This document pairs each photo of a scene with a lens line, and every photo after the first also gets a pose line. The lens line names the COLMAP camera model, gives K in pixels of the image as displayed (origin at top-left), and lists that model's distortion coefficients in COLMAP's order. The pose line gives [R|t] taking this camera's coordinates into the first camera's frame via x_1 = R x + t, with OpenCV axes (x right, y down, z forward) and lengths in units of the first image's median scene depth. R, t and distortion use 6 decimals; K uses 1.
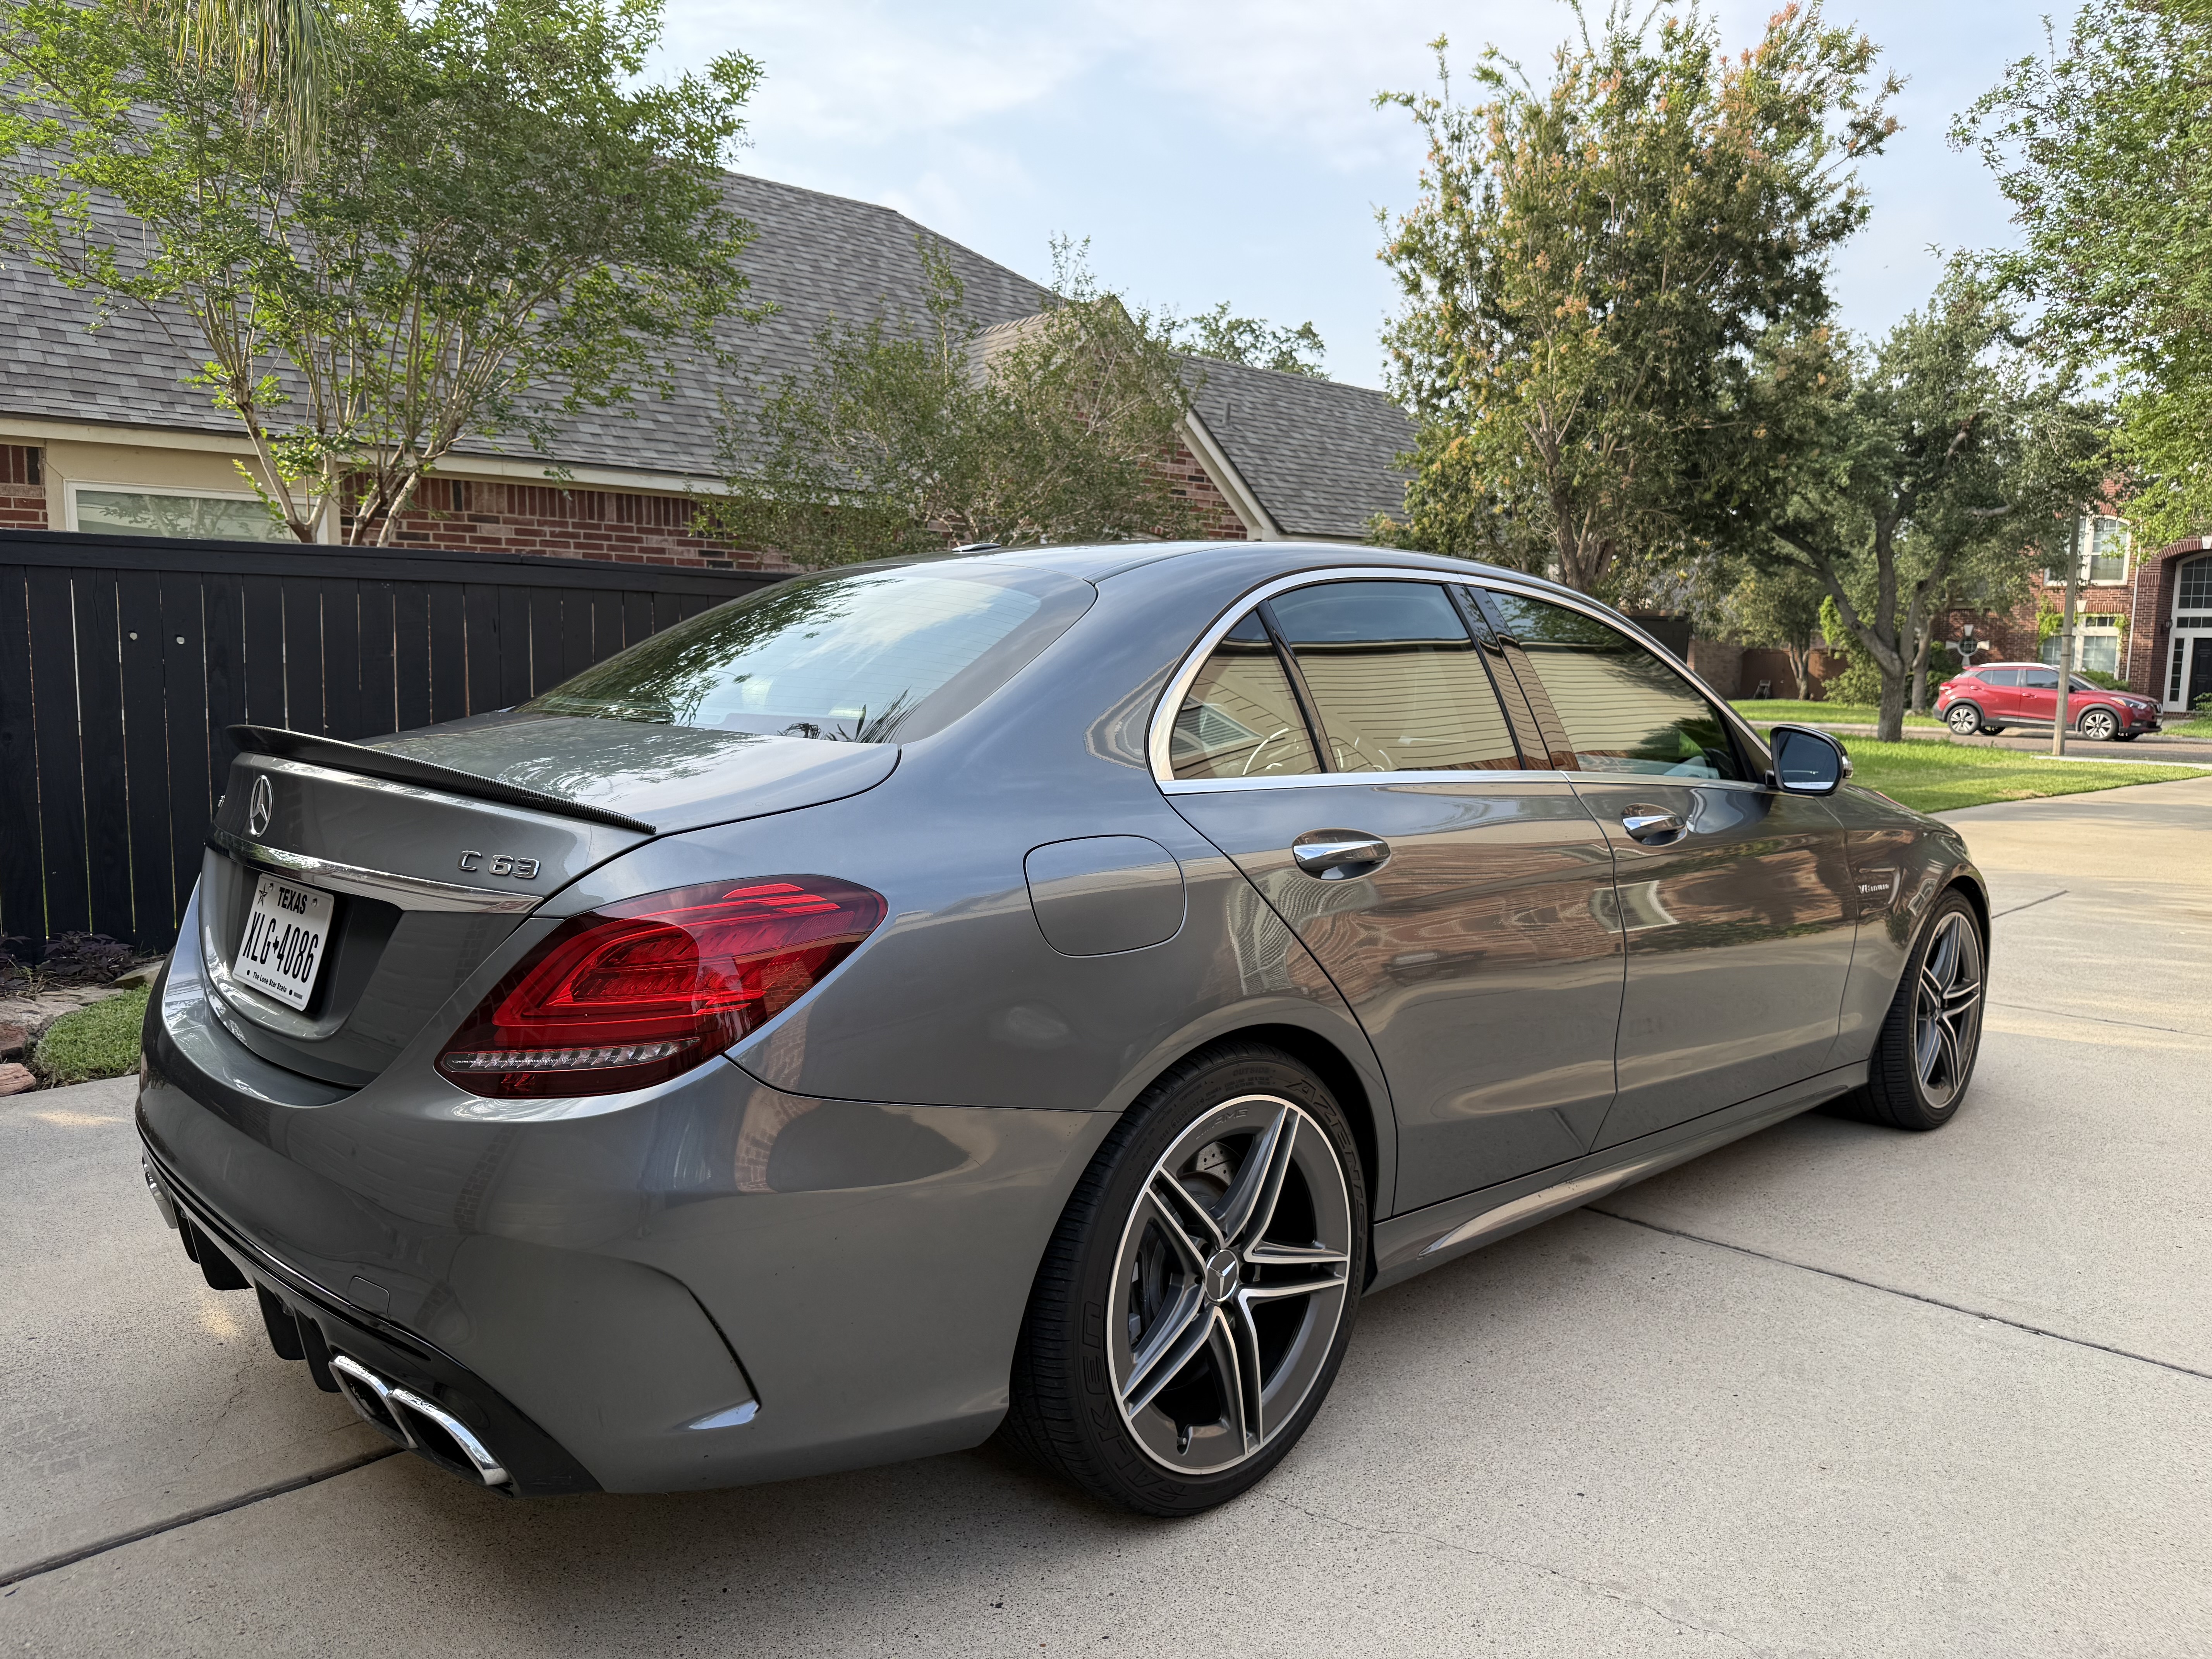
lens RADIAL K [[1537.7, 0, 1121.1], [0, 1537.7, 836.2], [0, 0, 1]] dist [0.053968, -0.075041]
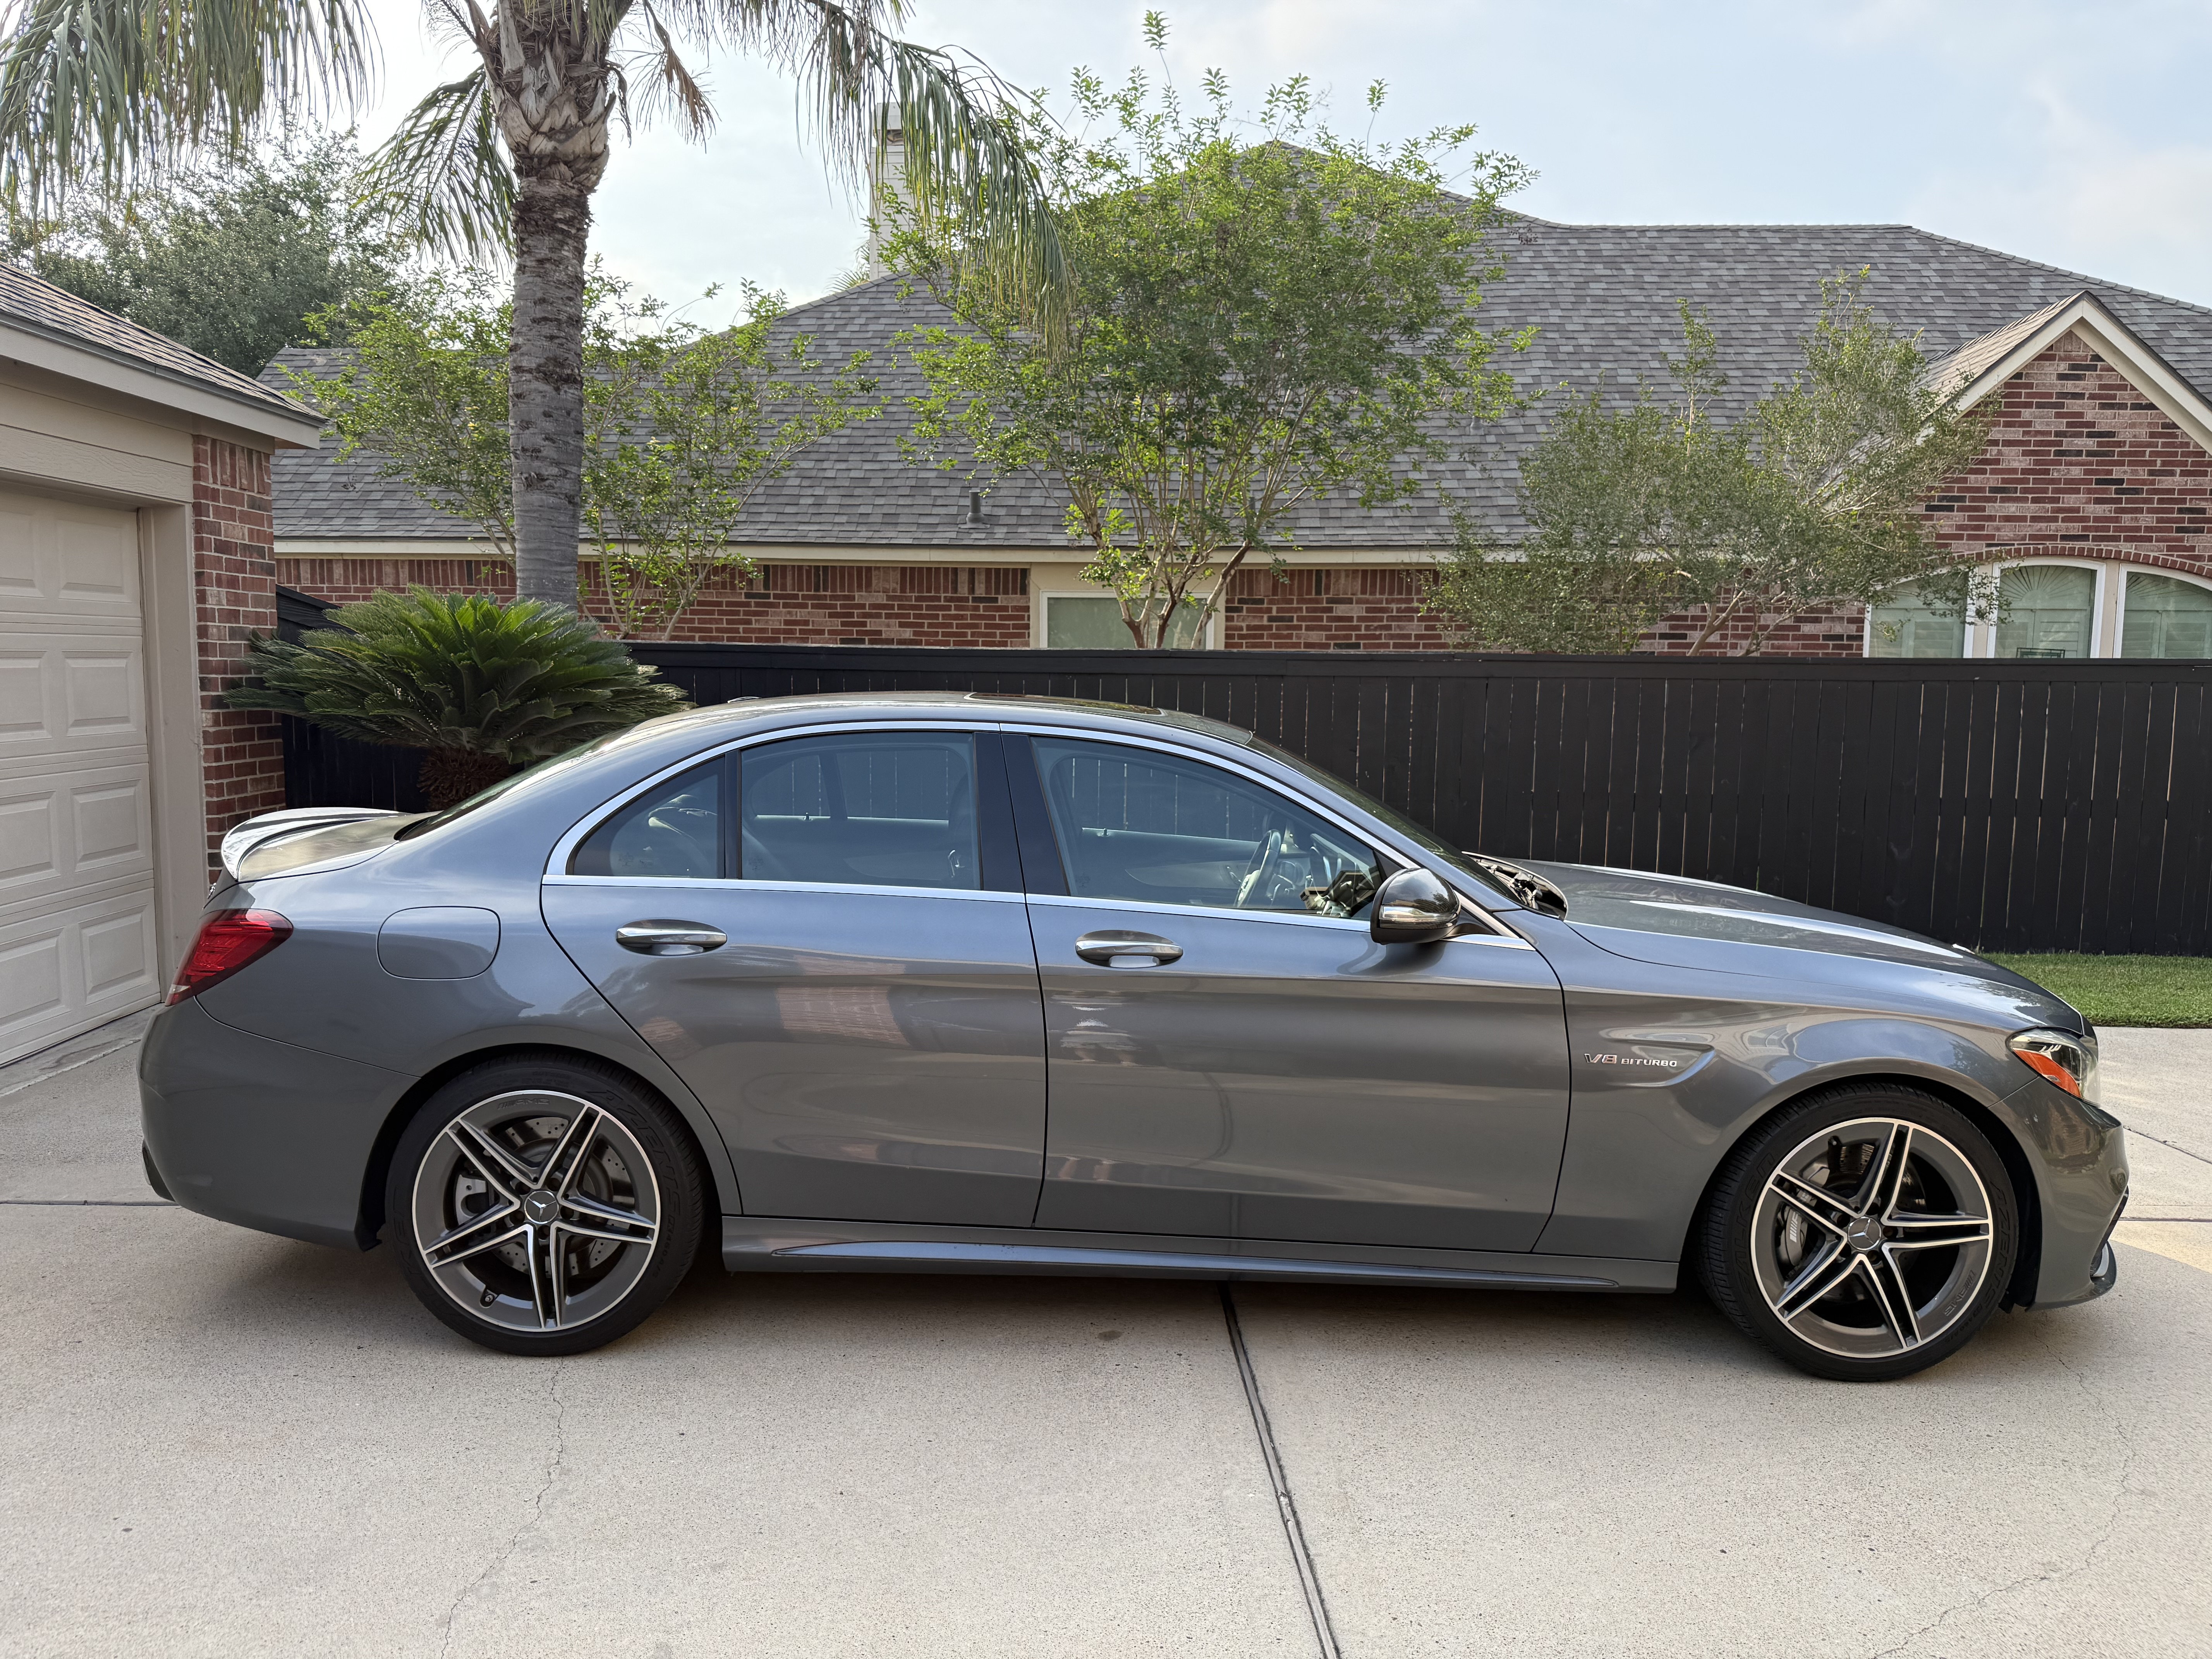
lens RADIAL K [[1537.7, 0, 1109.5], [0, 1537.7, 829.5], [0, 0, 1]] dist [0.053968, -0.075041]
pose [[0.722801, 0.061335, -0.688329, 0.319774], [-0.080056, 0.996779, 0.004755, -0.028901], [0.686404, 0.051668, 0.725383, 0.056345]]
